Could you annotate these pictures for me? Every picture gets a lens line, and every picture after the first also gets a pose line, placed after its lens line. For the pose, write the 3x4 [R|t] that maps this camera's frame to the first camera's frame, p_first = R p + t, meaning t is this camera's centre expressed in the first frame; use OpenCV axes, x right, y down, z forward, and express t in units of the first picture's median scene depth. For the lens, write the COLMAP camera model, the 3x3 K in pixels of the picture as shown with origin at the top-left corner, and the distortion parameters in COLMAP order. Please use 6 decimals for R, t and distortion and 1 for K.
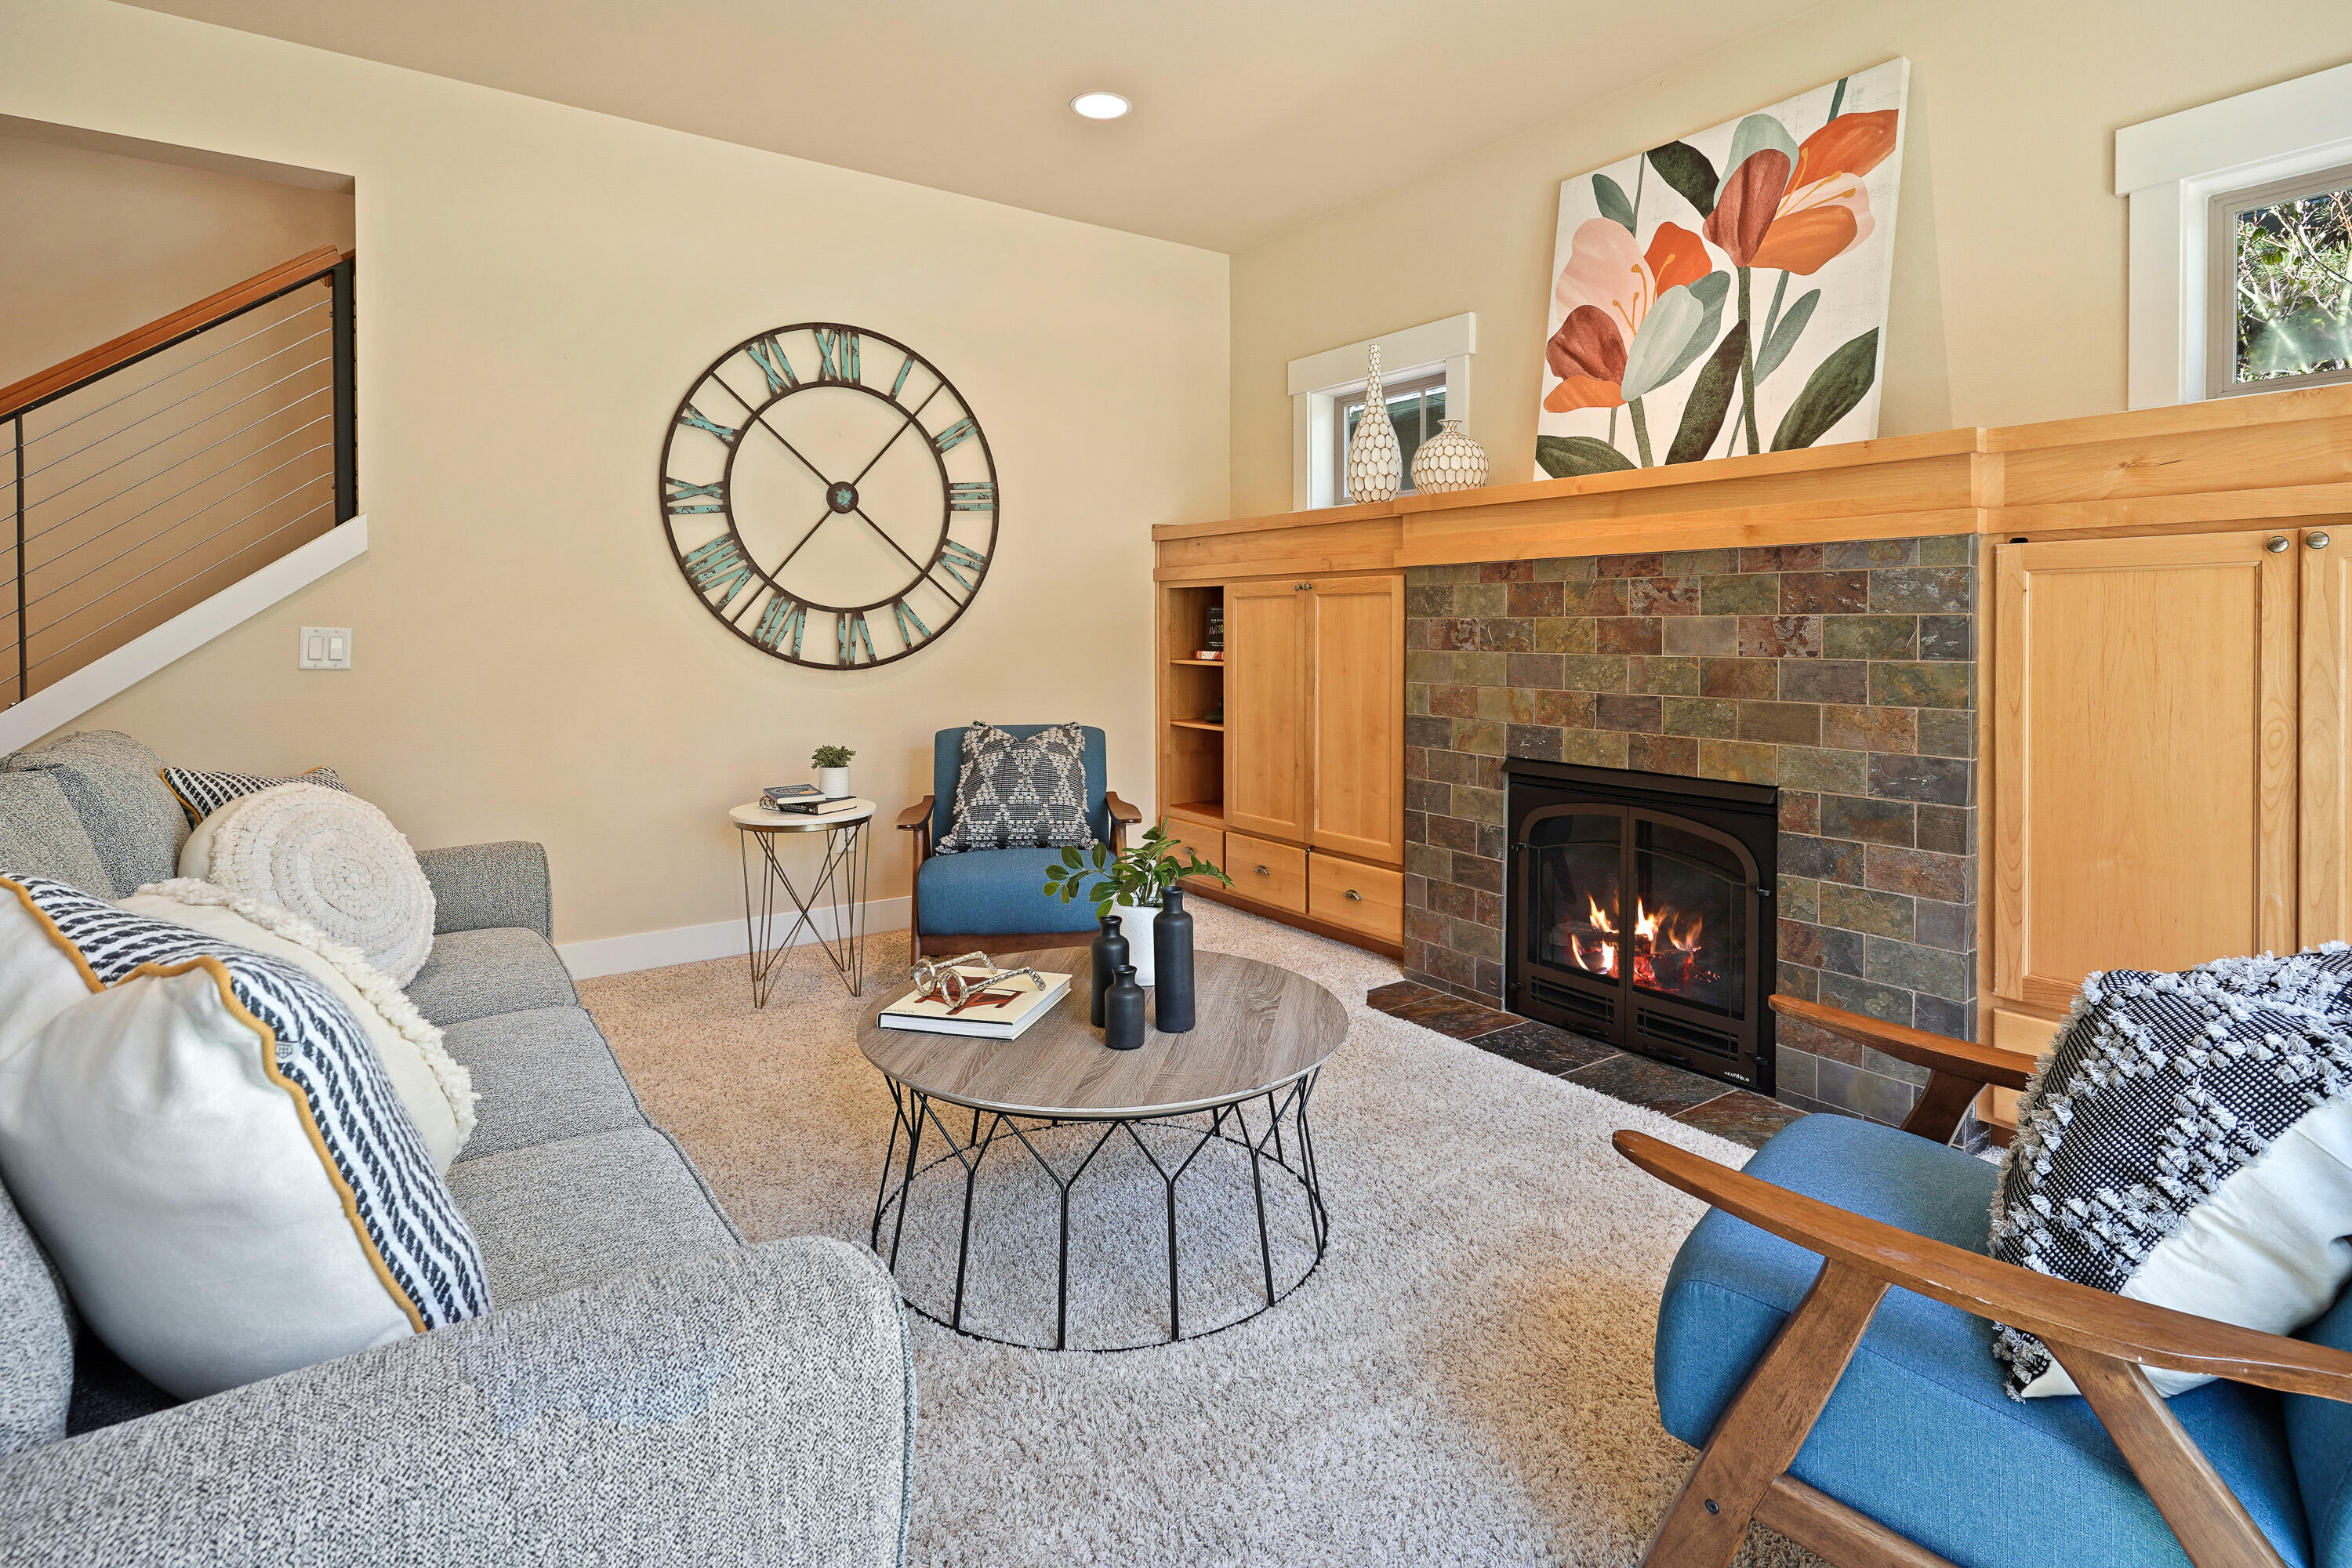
lens RADIAL K [[1185.2, 0, 1183.4], [0, 1185.2, 635.8], [0, 0, 1]] dist [-0.001915, 0.000500]
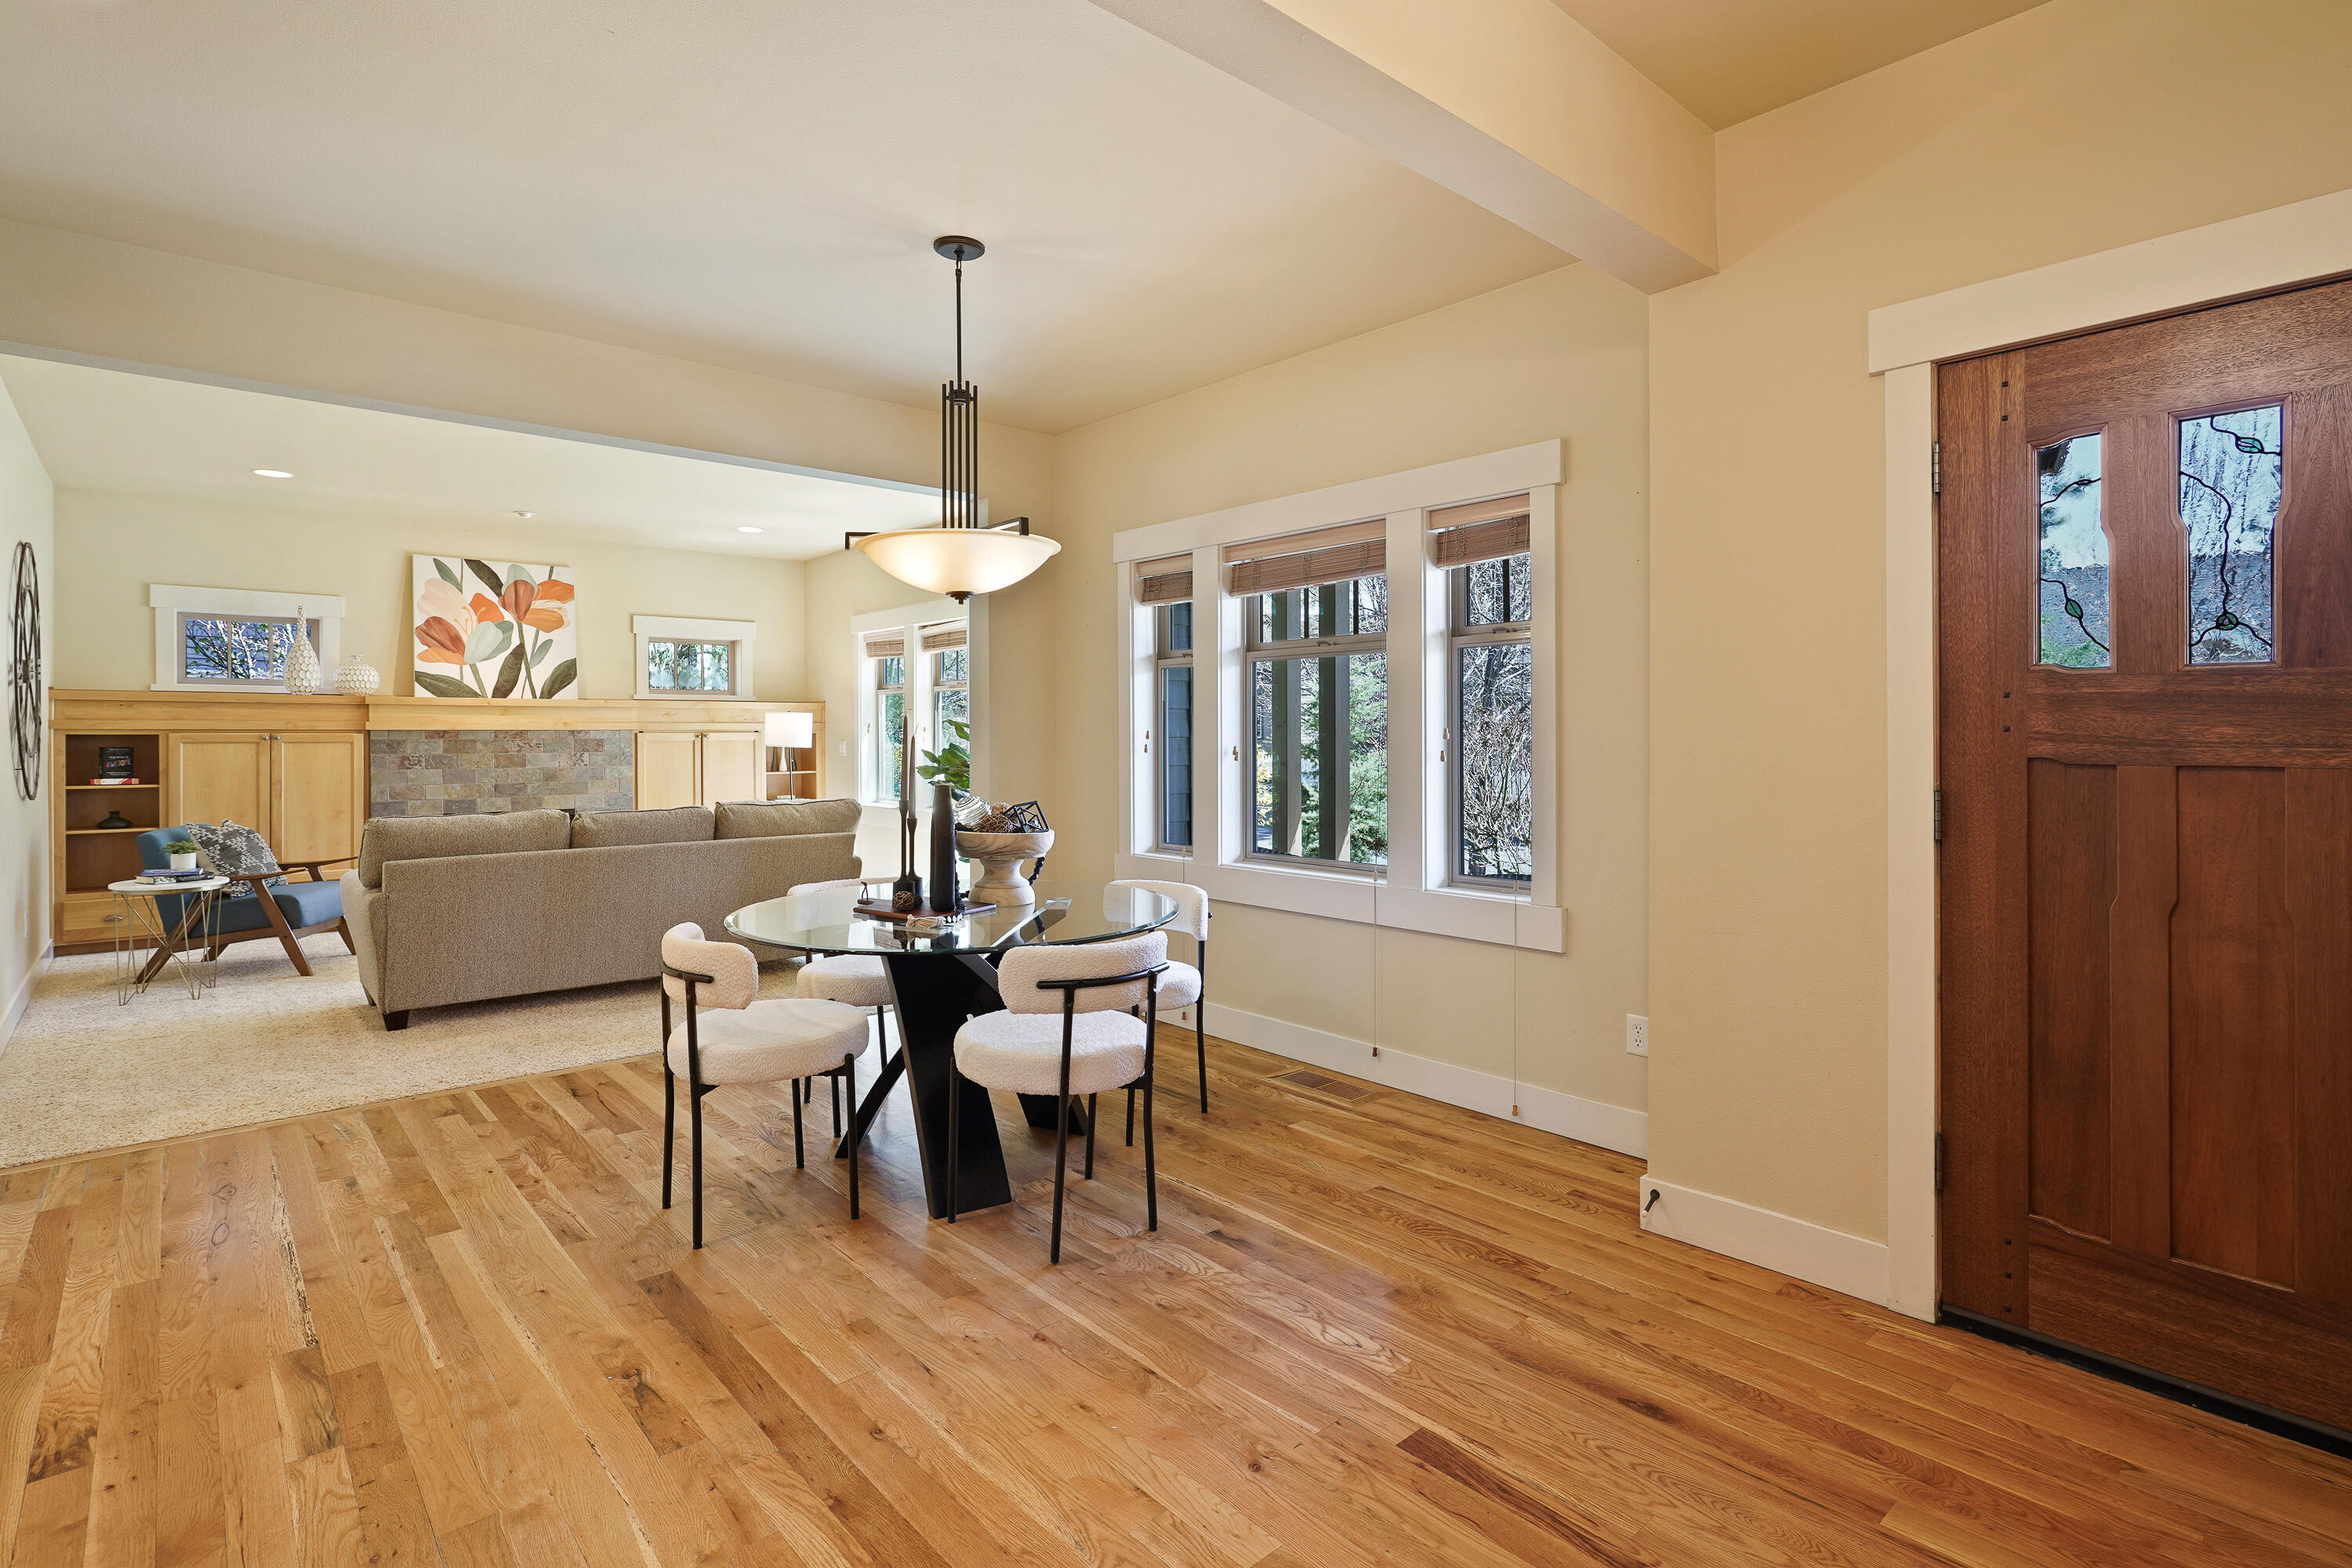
lens RADIAL K [[1138.7, 0, 1176.6], [0, 1138.7, 741.9], [0, 0, 1]] dist [-0.001389, 0.000919]
pose [[-0.110307, -0.004463, 0.993888, -1.982963], [0.010733, 0.999926, 0.005681, -0.034784], [-0.993840, 0.011294, -0.110251, -0.169004]]
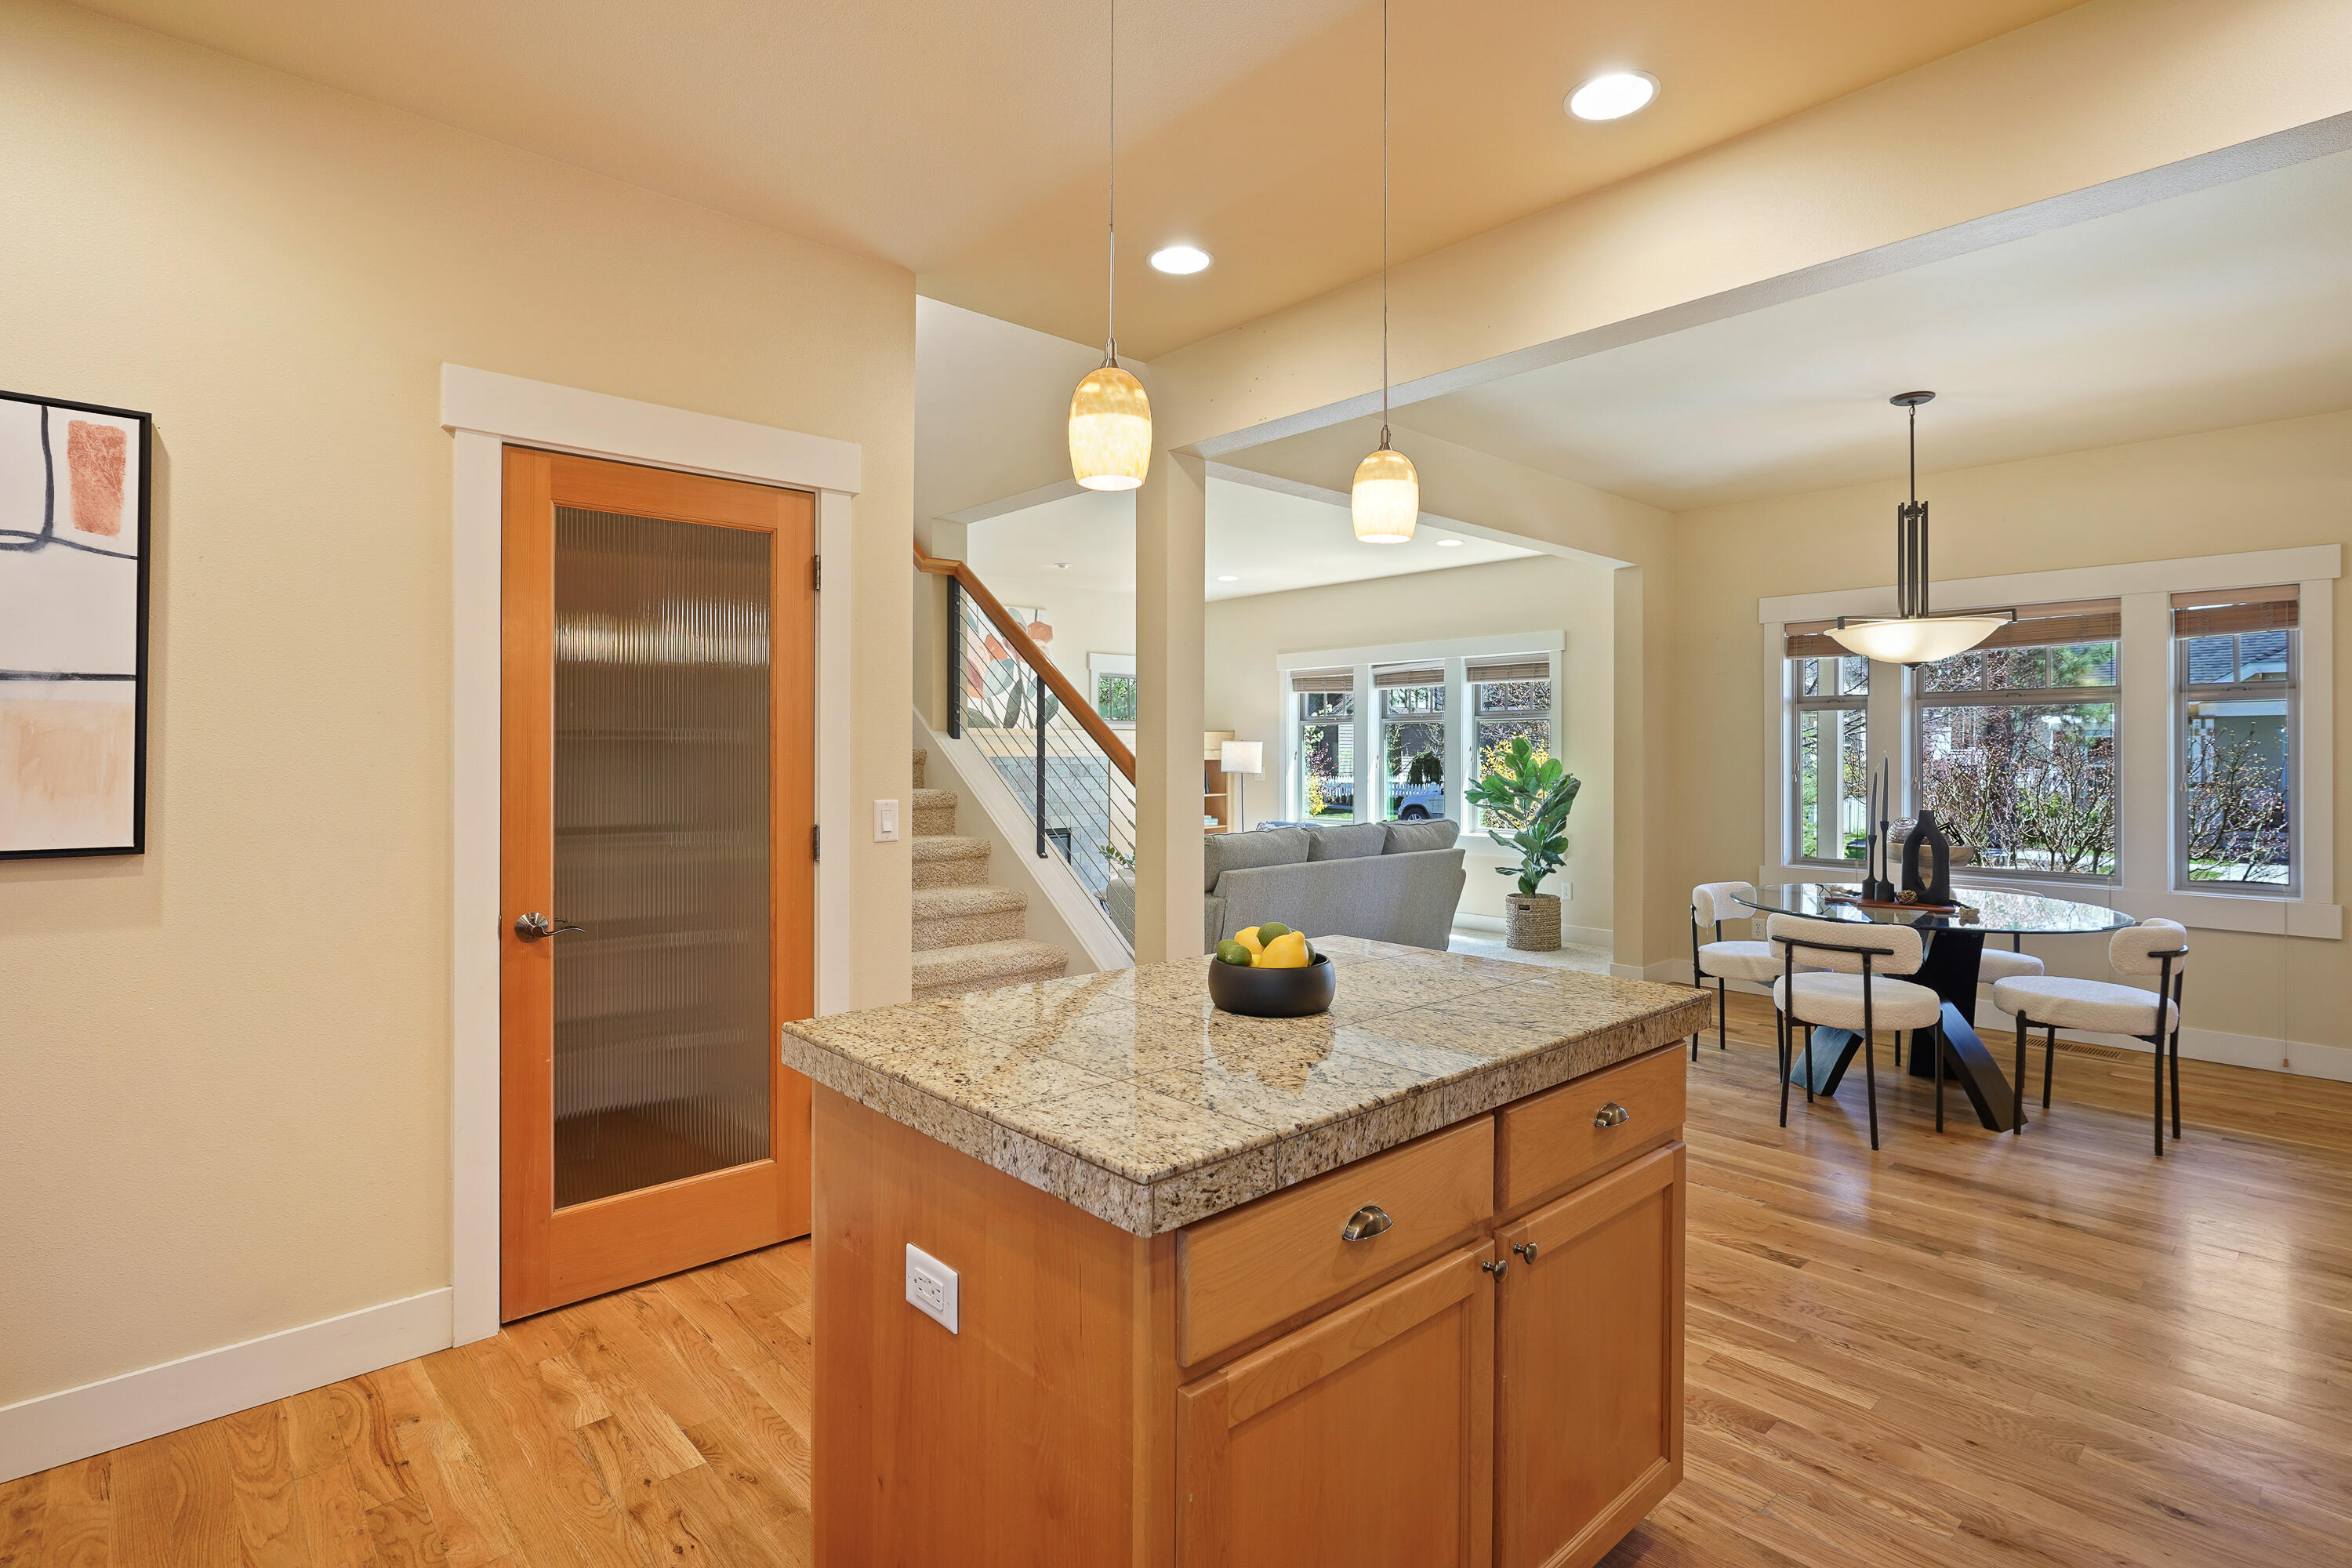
lens RADIAL K [[1146.9, 0, 1170.2], [0, 1146.9, 757.7], [0, 0, 1]] dist [-0.001252, 0.000522]
pose [[-0.126027, -0.001904, 0.992025, -2.152898], [0.008559, 0.999959, 0.003007, -0.062473], [-0.991990, 0.008870, -0.126006, 0.866200]]
